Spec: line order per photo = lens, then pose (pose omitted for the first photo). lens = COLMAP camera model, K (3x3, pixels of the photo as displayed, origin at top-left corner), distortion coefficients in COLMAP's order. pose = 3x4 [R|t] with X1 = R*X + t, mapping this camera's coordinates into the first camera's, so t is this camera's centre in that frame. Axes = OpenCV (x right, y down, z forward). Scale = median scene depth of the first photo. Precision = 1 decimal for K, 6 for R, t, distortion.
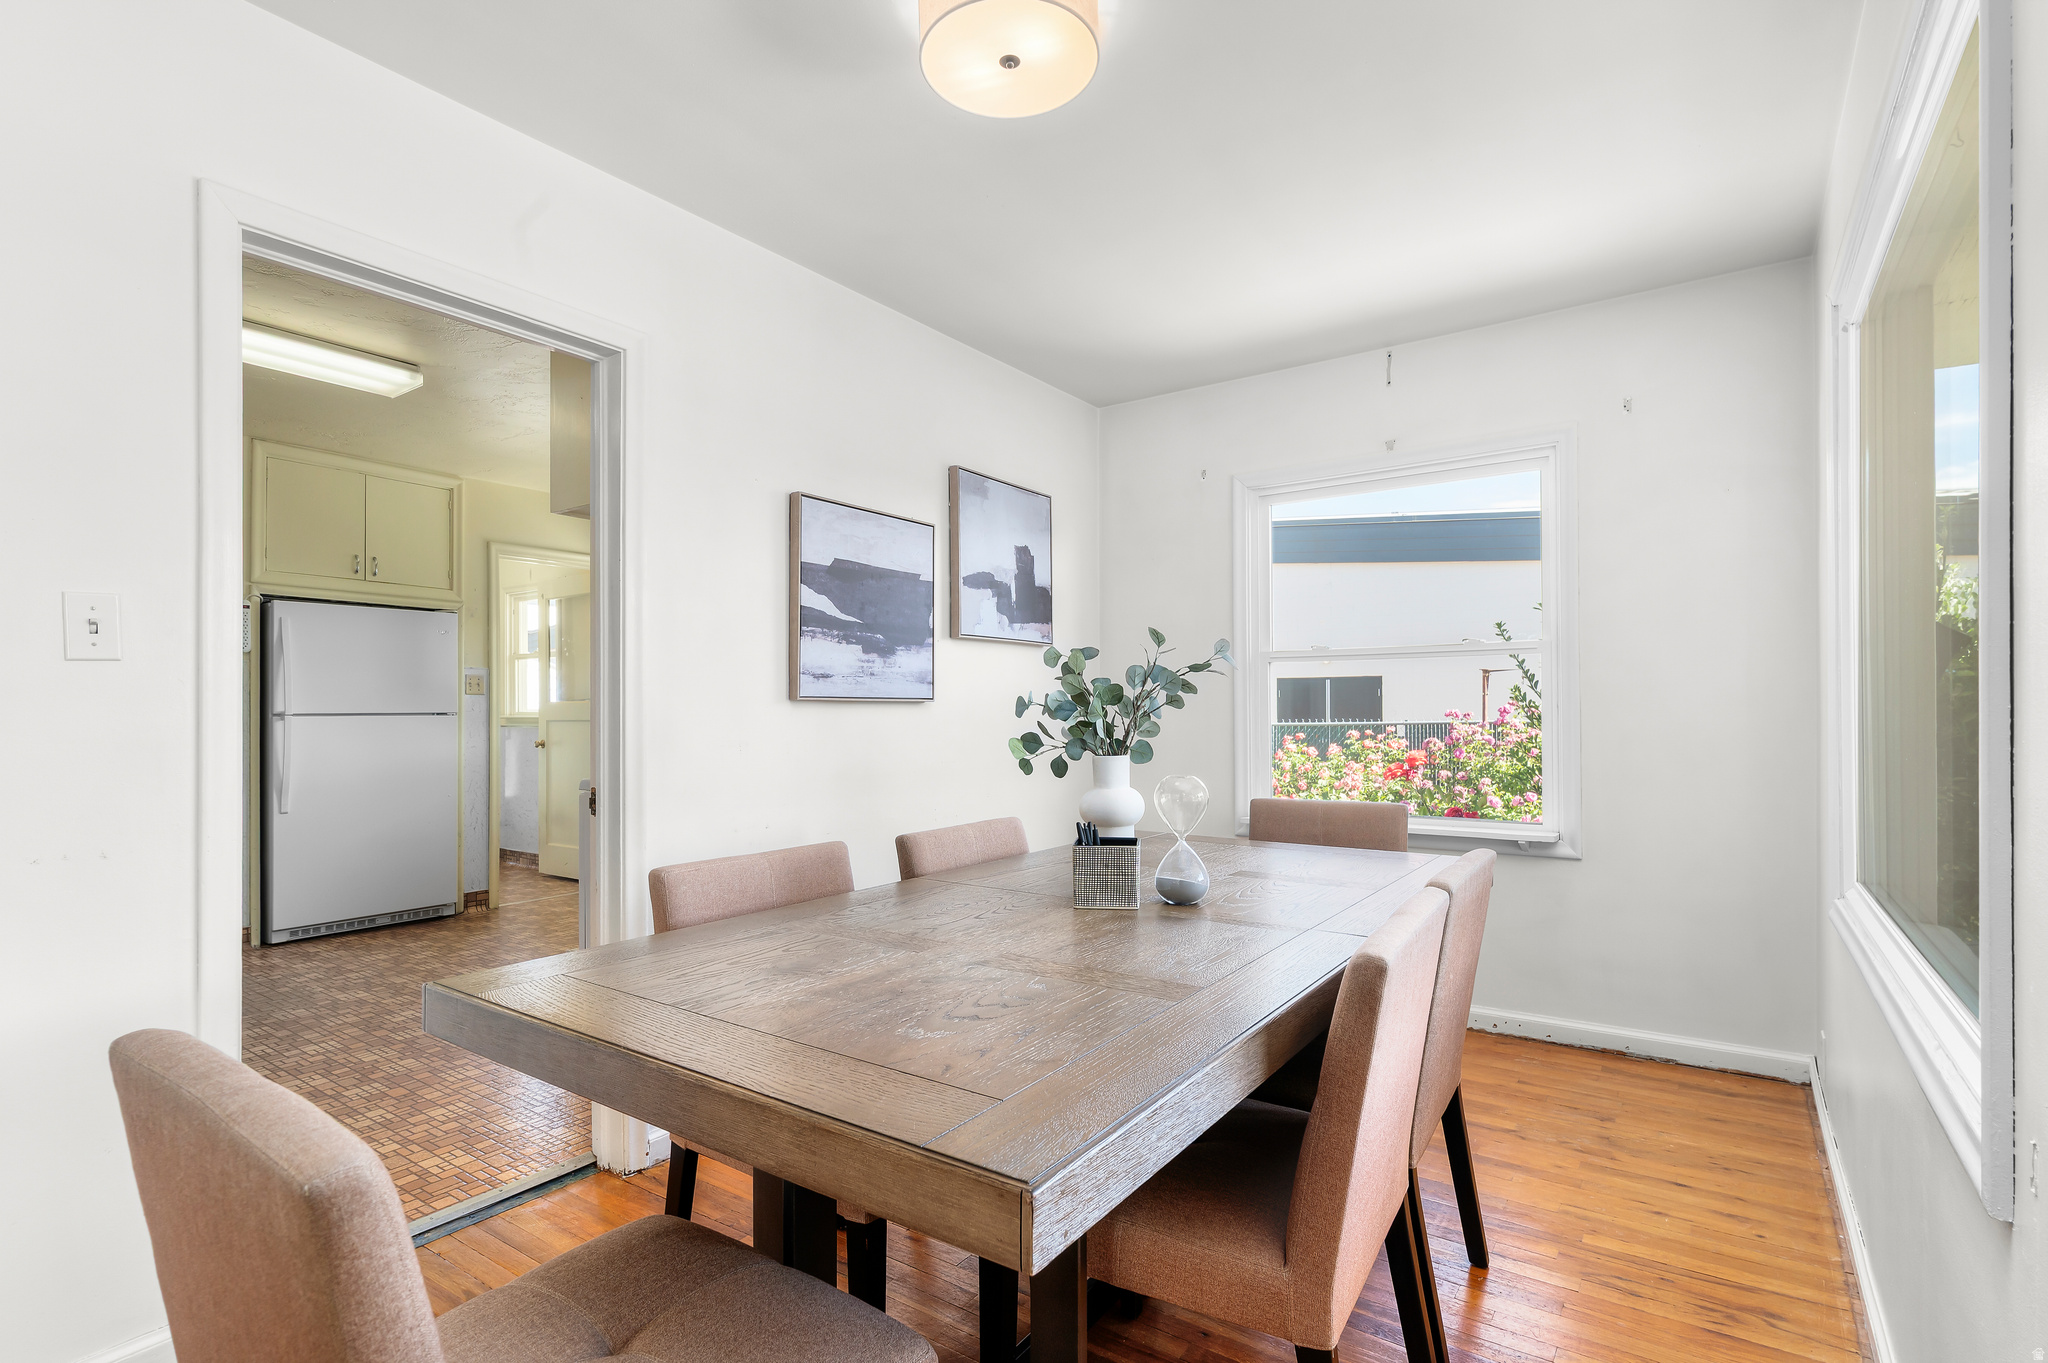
lens RADIAL K [[972.5, 0, 1033.9], [0, 972.5, 691.2], [0, 0, 1]] dist [0.005940, 0.001118]
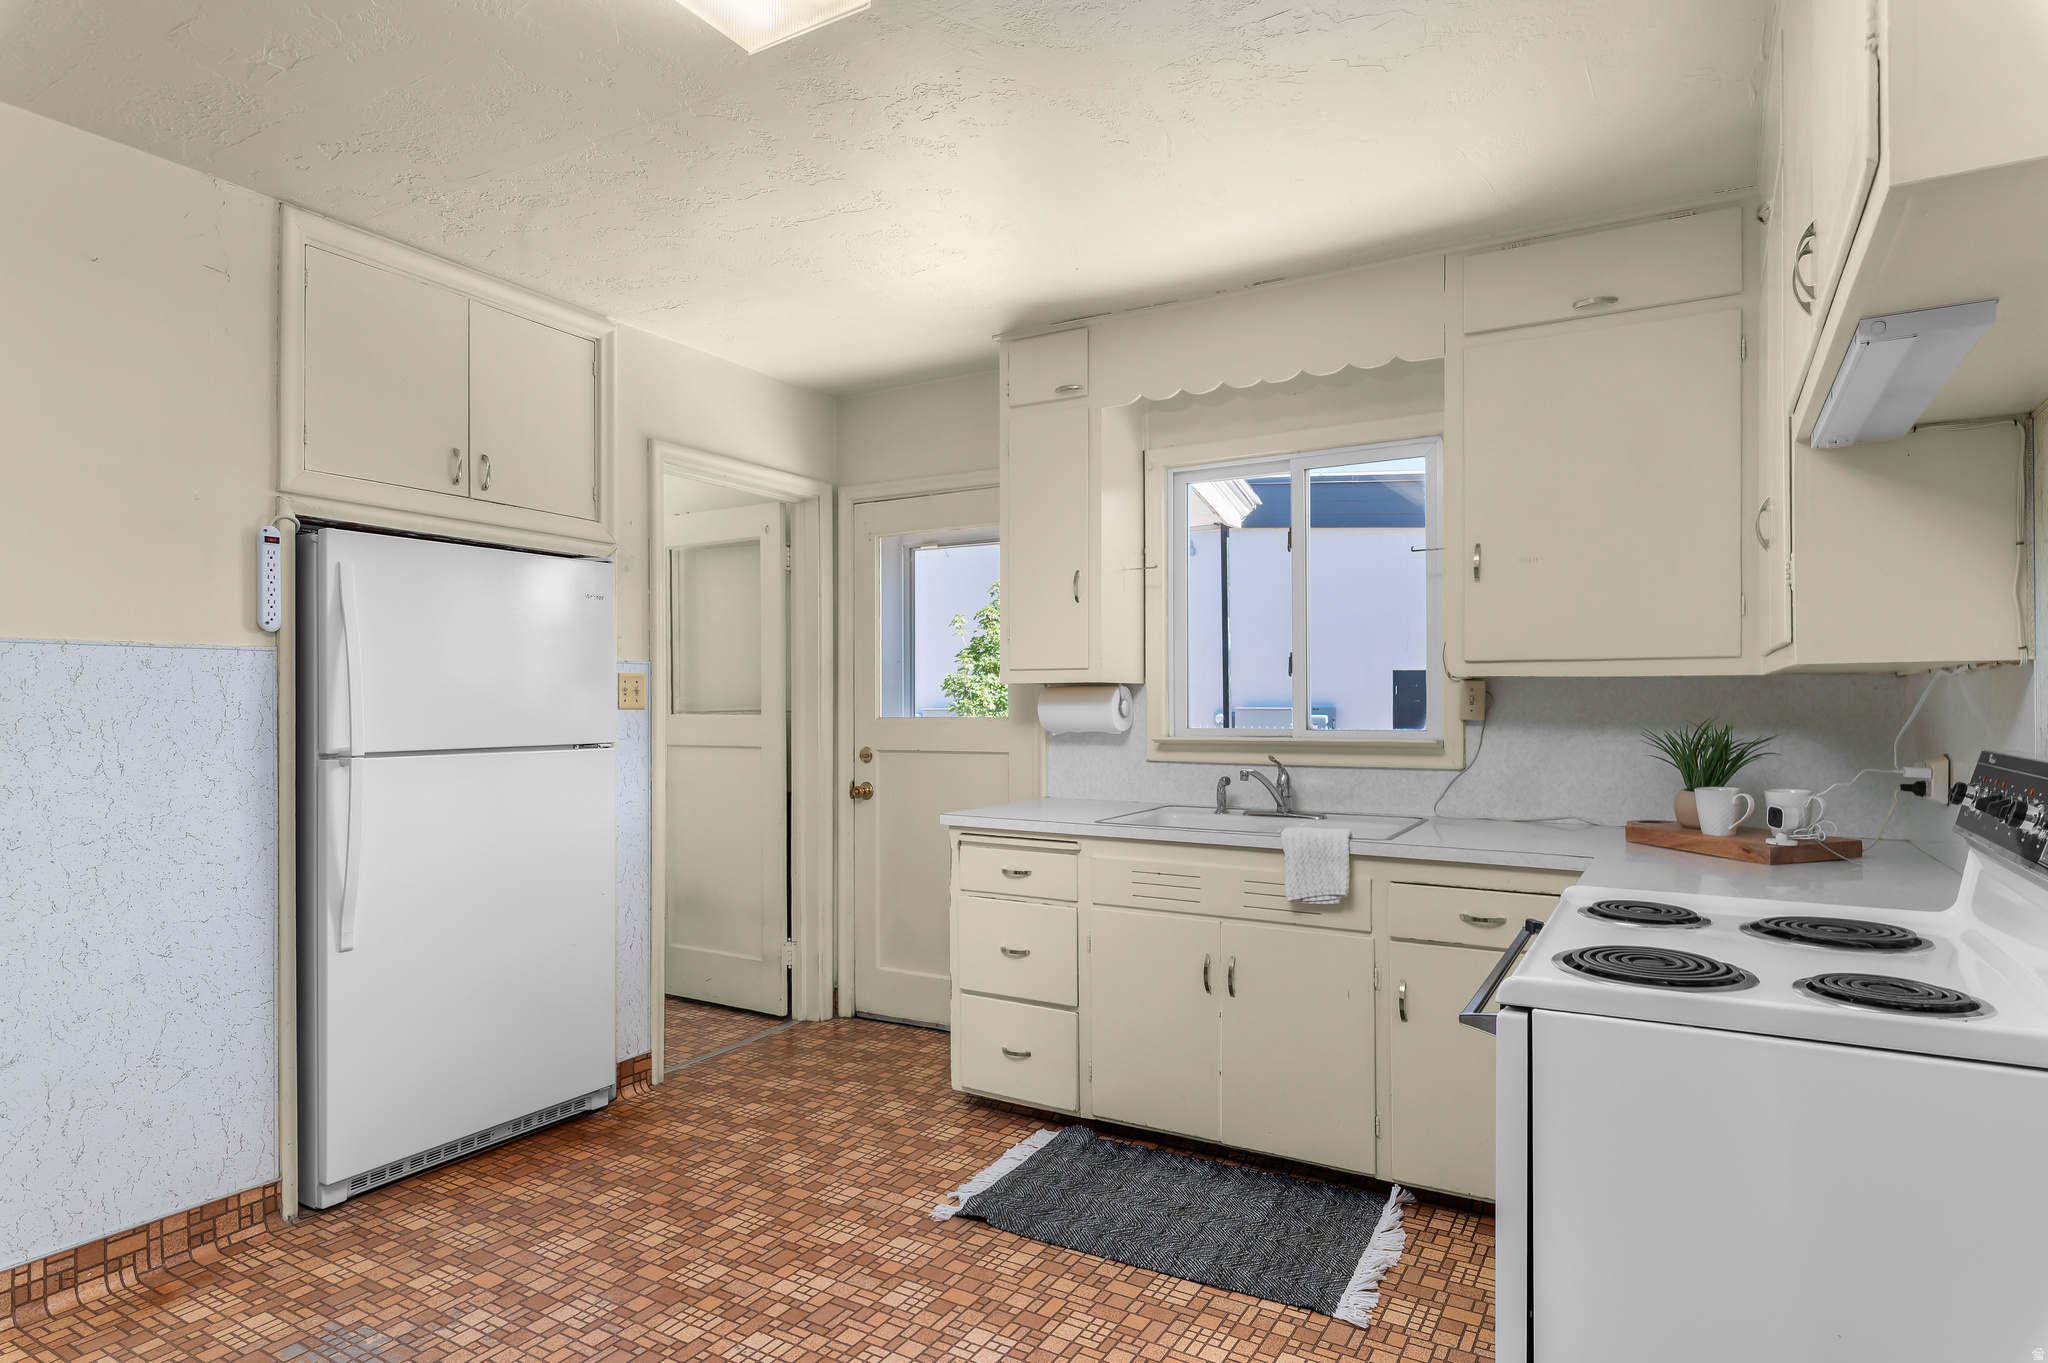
lens RADIAL K [[1125.9, 0, 1021.1], [0, 1125.9, 688.4], [0, 0, 1]] dist [0.005139, -0.000844]
pose [[0.999876, -0.002854, 0.015489, -0.391019], [0.002840, 0.999996, 0.000879, -0.009174], [-0.015492, -0.000835, 0.999880, 0.377643]]
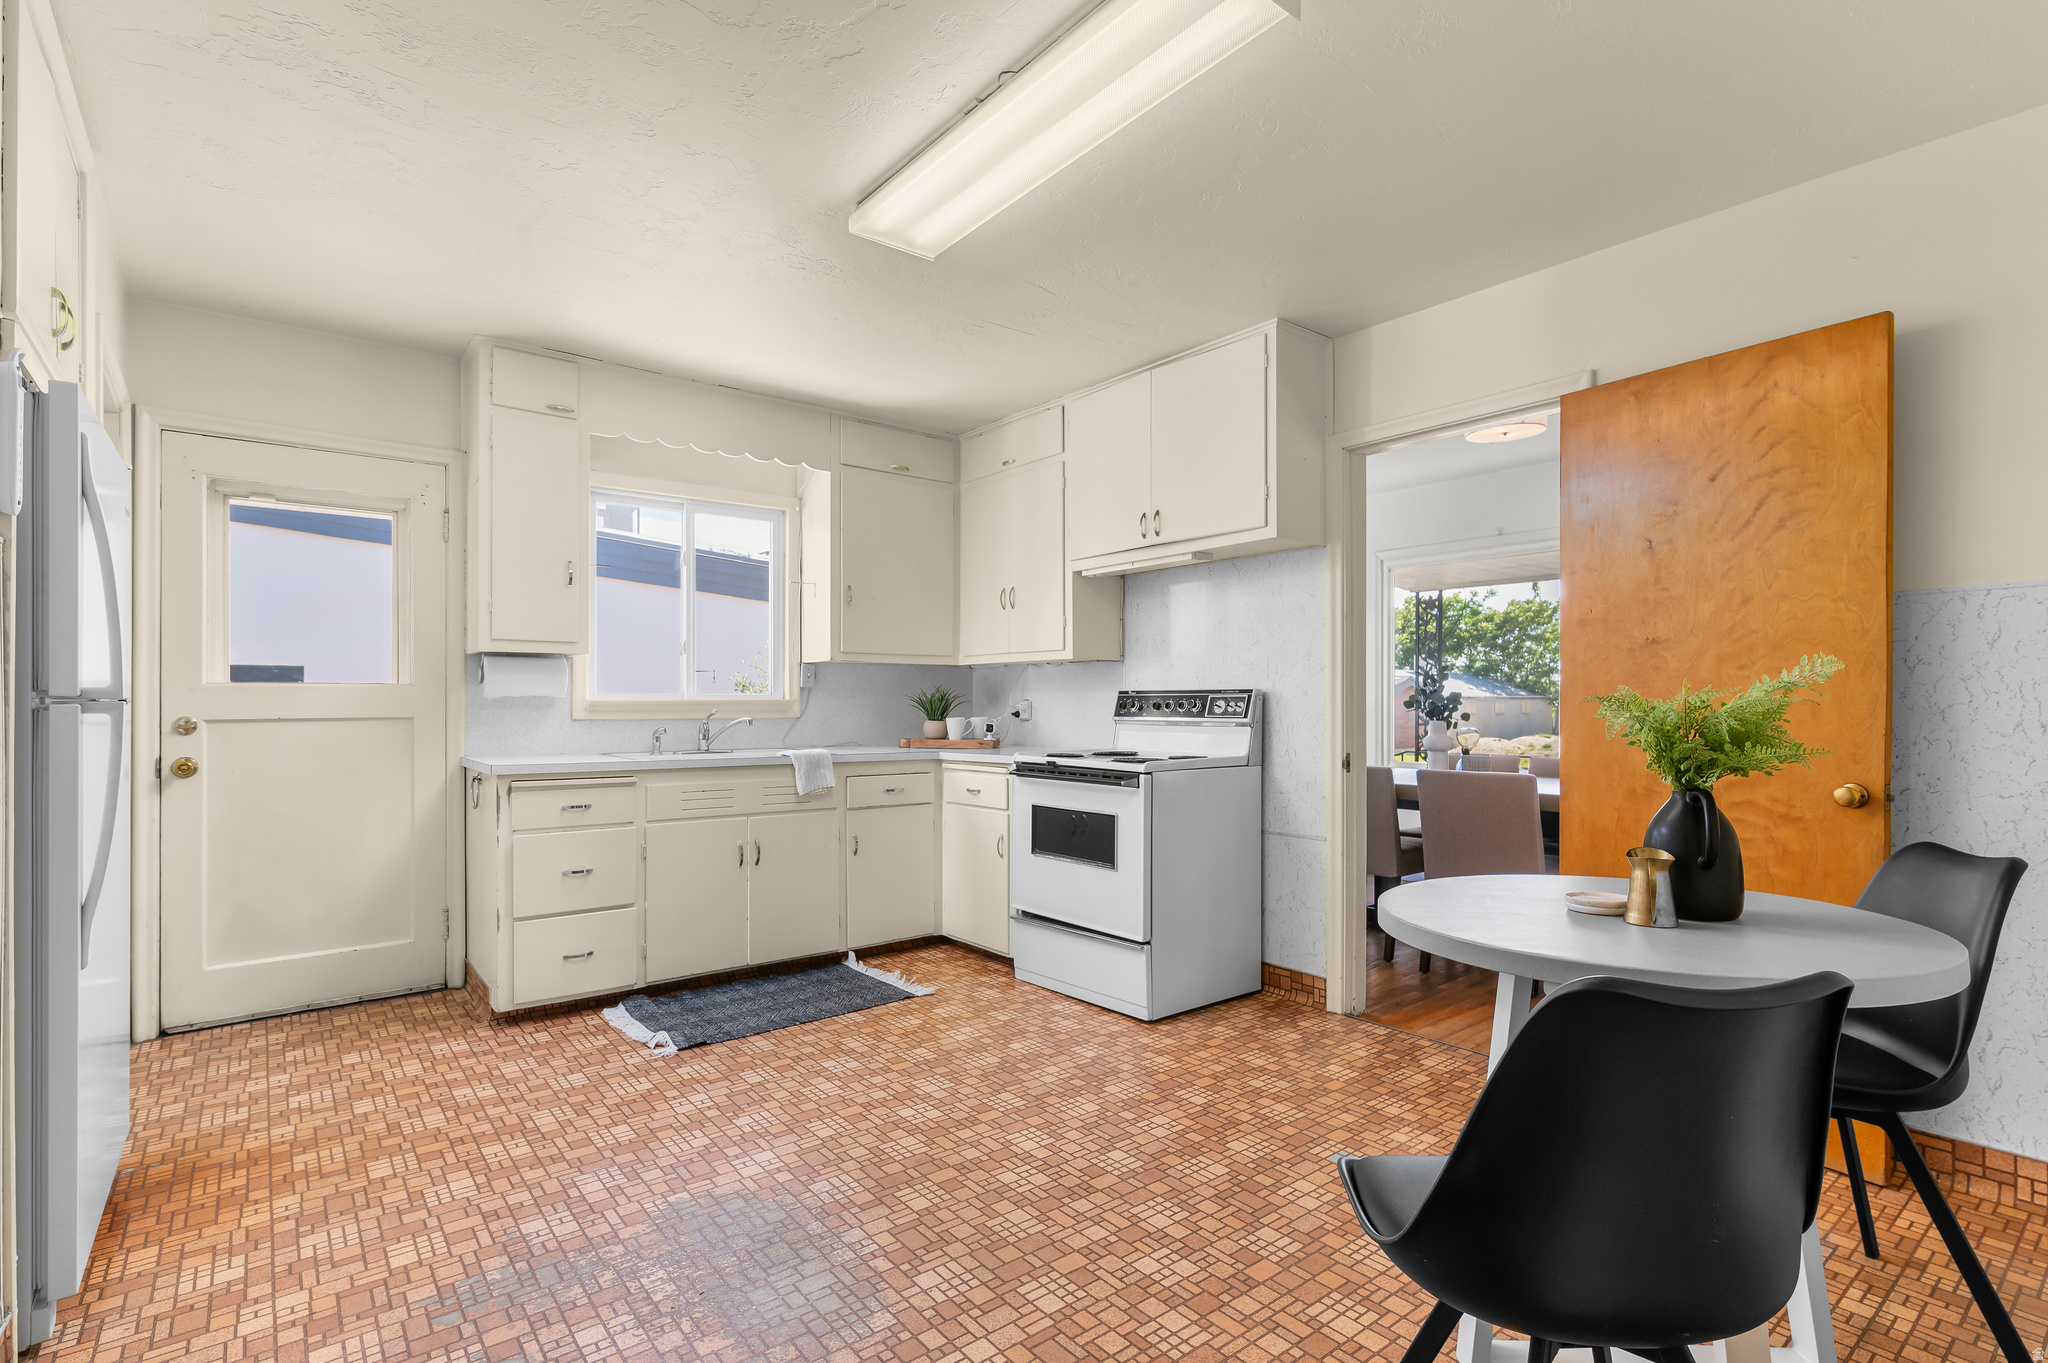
lens RADIAL K [[972.5, 0, 1029.6], [0, 972.5, 698.1], [0, 0, 1]] dist [0.005940, 0.001118]
pose [[0.340344, 0.007966, 0.940267, -0.914484], [-0.009355, 0.999943, -0.005085, 0.021914], [-0.940254, -0.007066, 0.340399, 0.500186]]
